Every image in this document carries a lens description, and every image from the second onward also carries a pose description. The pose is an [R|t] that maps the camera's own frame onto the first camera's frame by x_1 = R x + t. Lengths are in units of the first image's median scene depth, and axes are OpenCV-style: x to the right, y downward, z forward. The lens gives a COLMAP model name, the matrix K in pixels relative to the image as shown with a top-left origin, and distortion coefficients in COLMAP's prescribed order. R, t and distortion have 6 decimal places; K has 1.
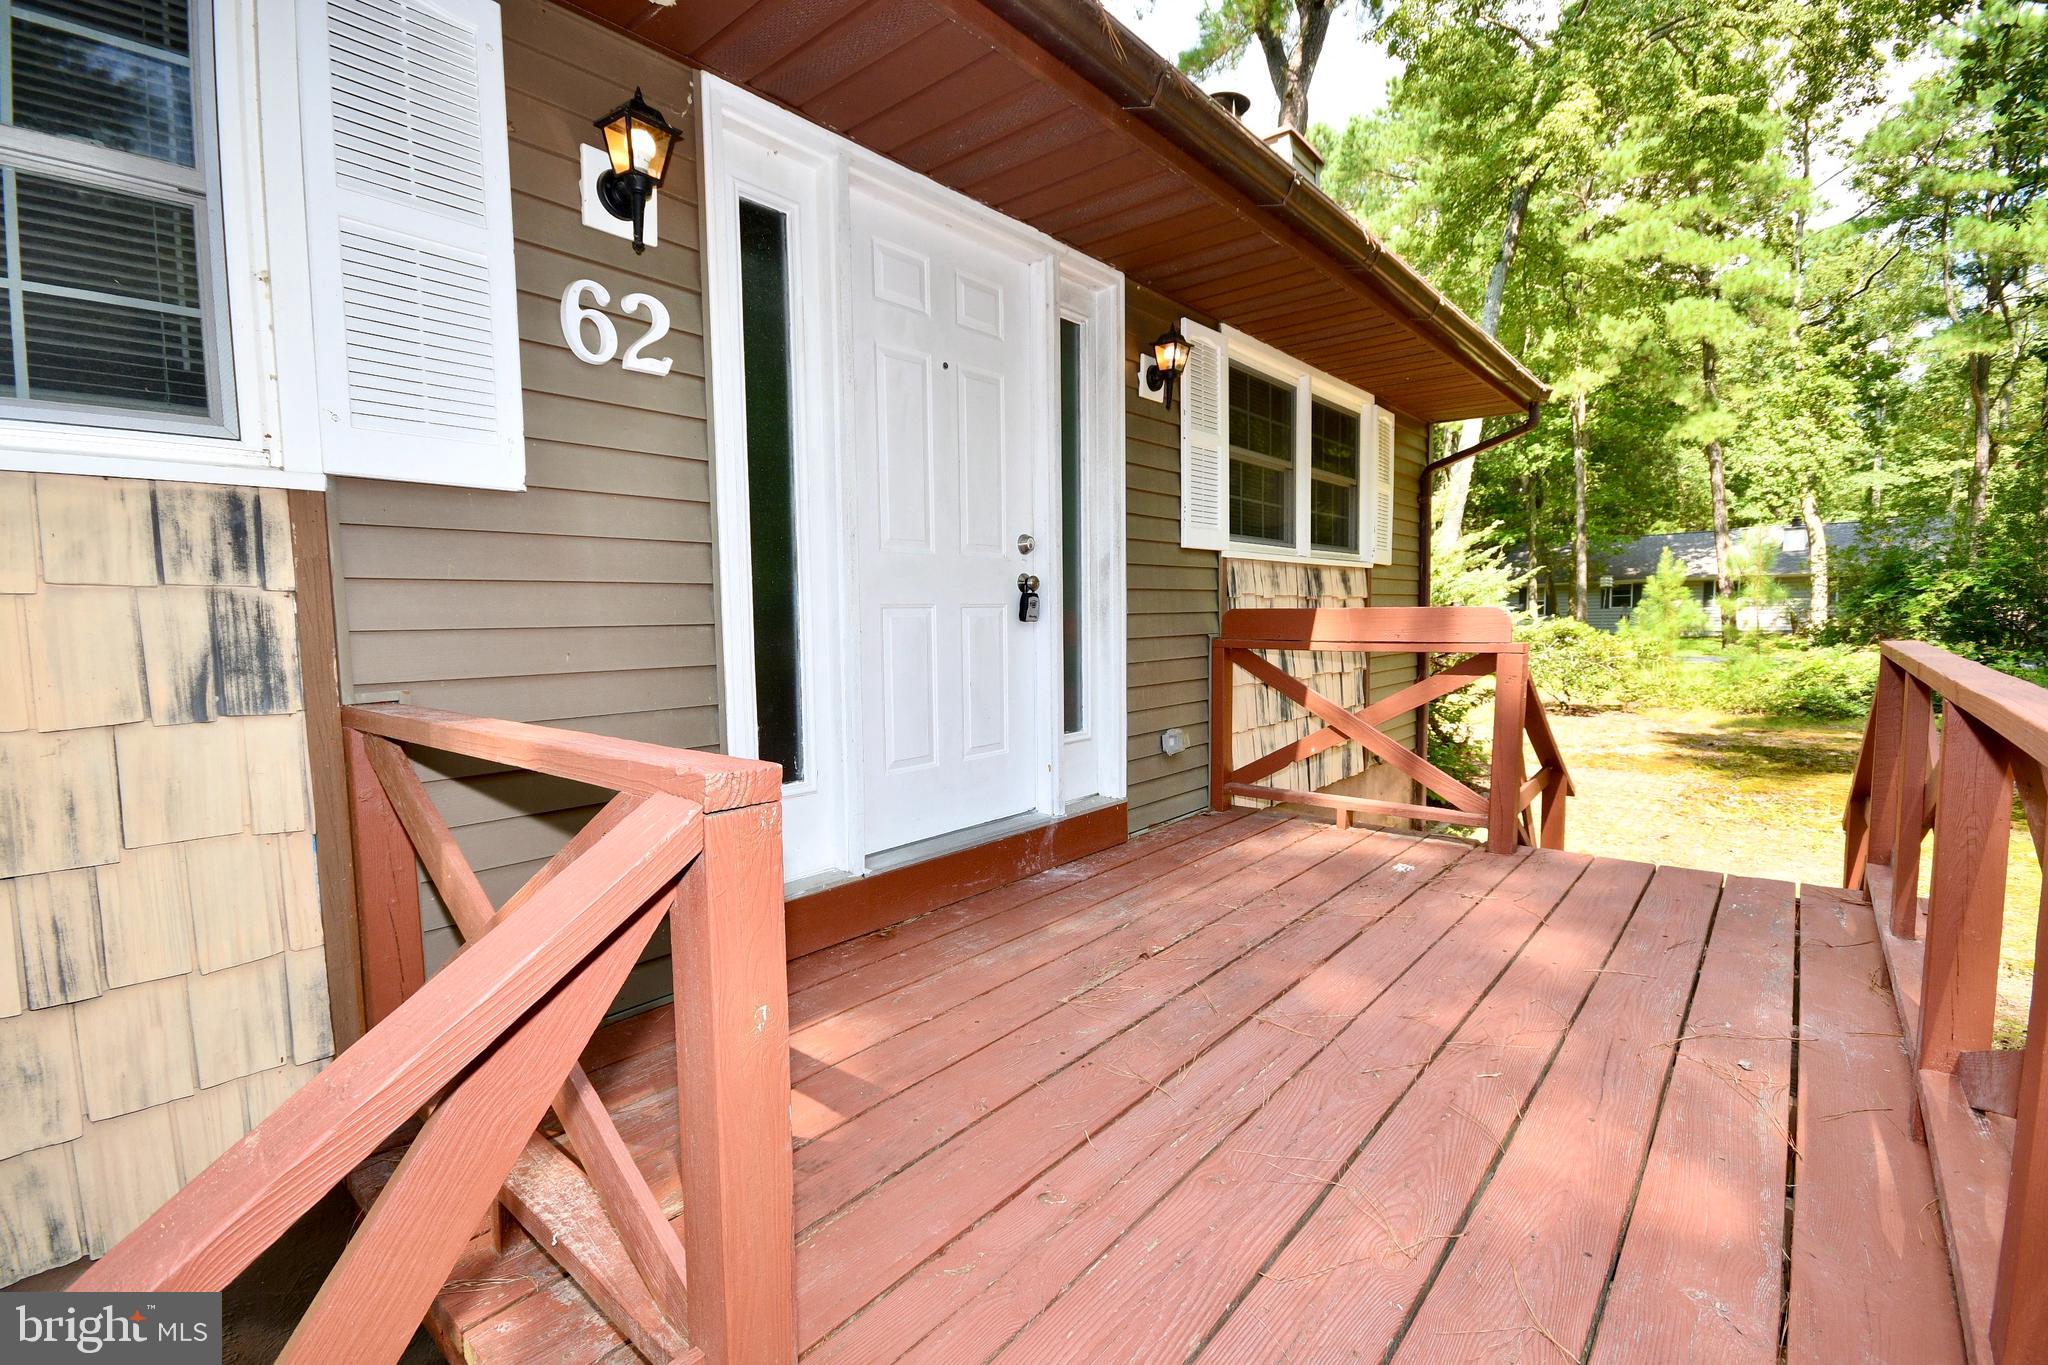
lens RADIAL K [[900.4, 0, 1012.5], [0, 900.4, 684.7], [0, 0, 1]] dist [-0.000407, -0.000119]
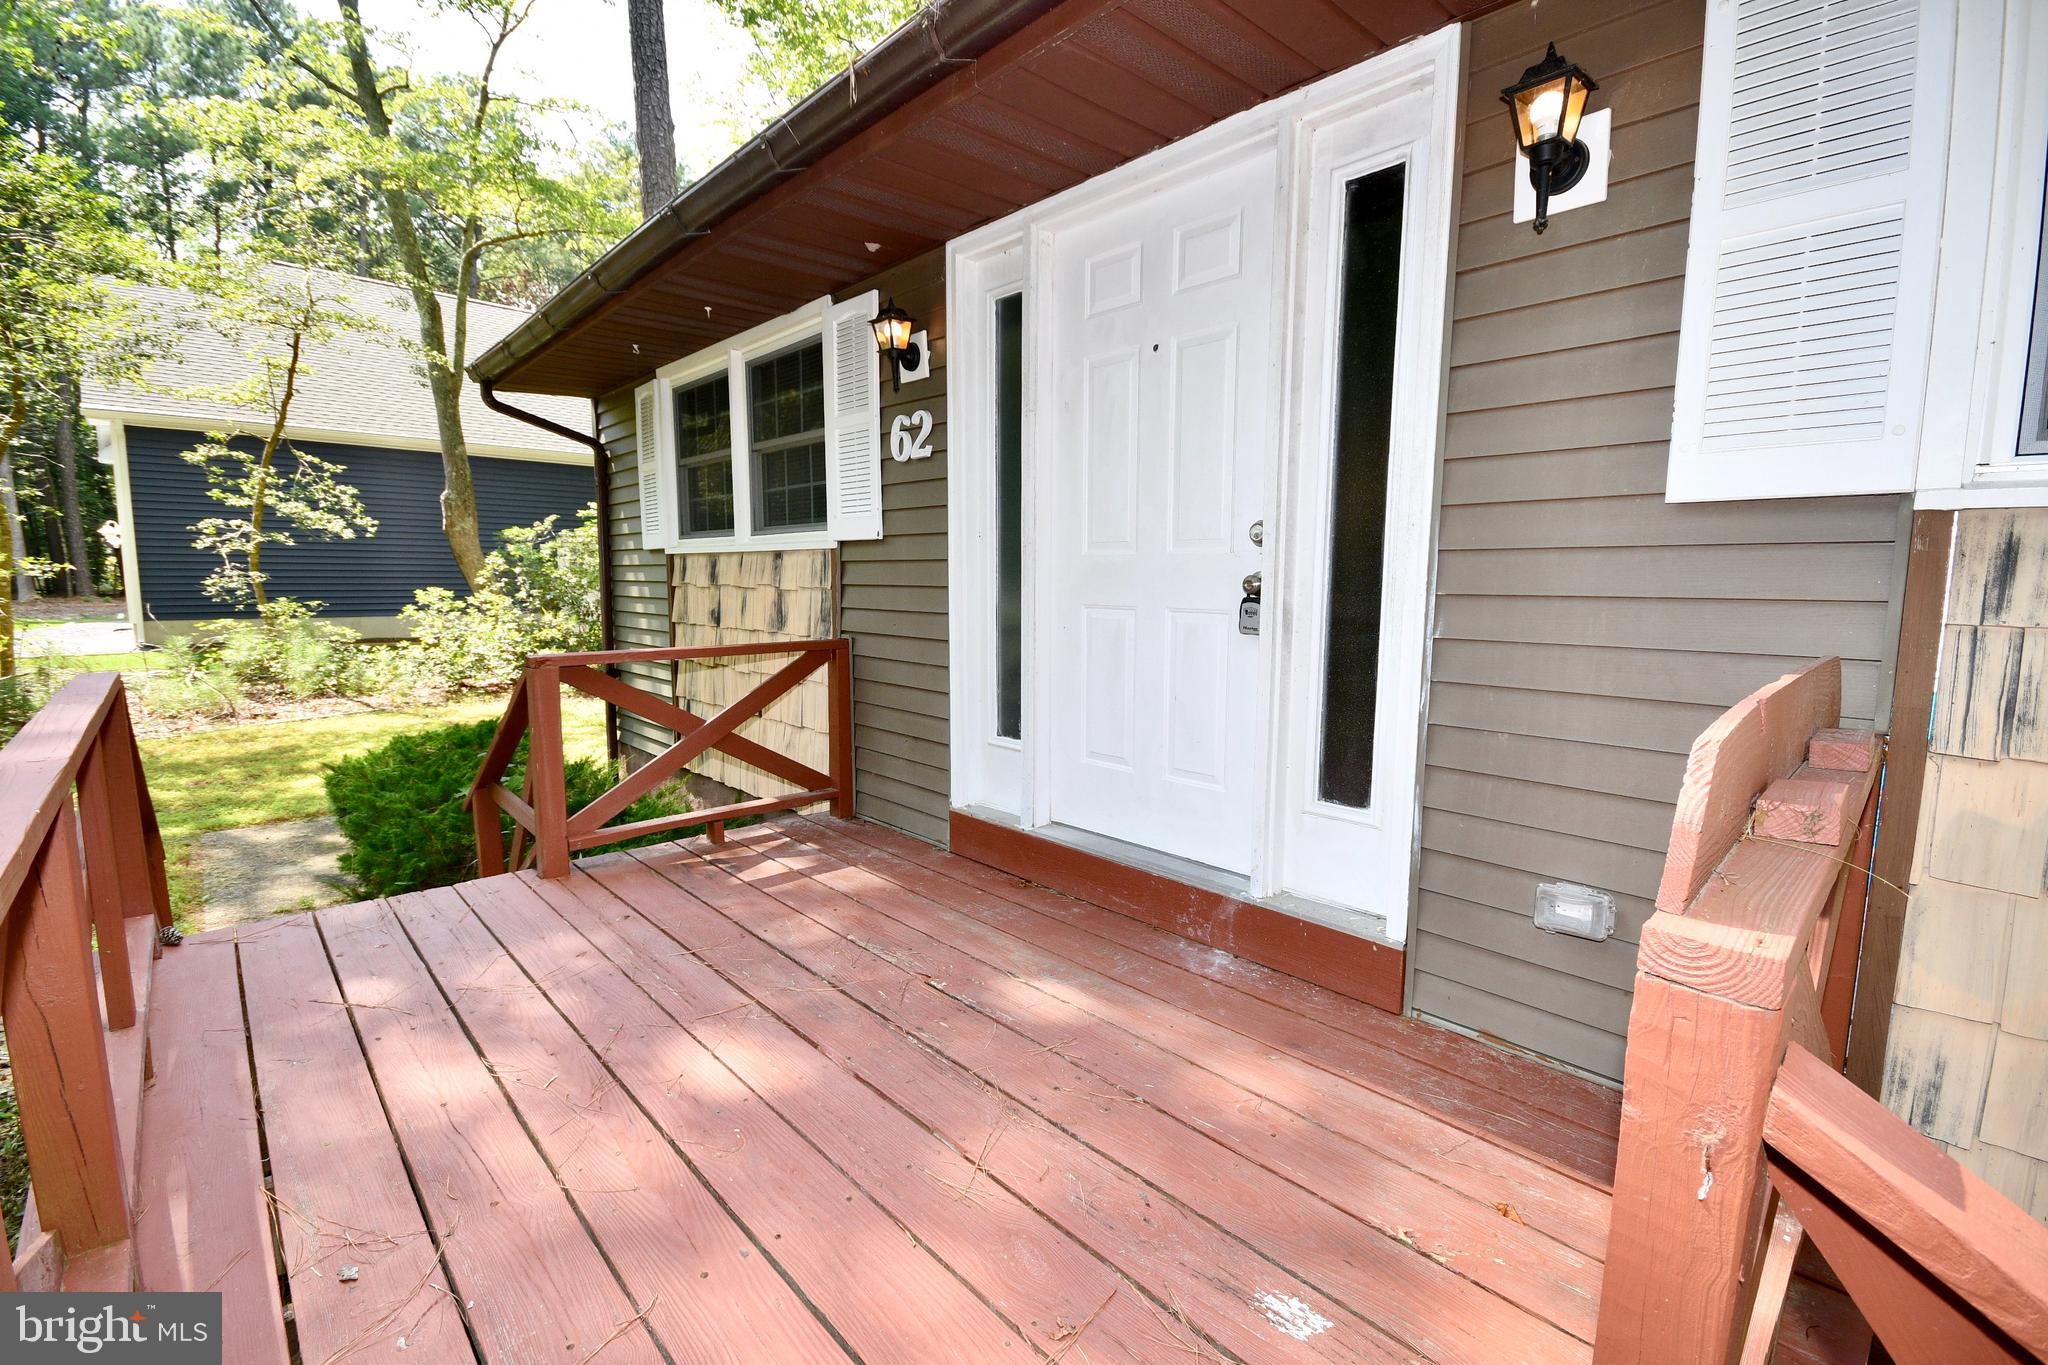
lens RADIAL K [[900.4, 0, 1031.7], [0, 900.4, 682.3], [0, 0, 1]] dist [-0.000407, -0.000119]
pose [[-0.100399, 0.136015, -0.985606, 0.806493], [-0.078677, 0.986424, 0.144143, -0.126999], [0.991832, 0.092017, -0.088335, 0.894045]]
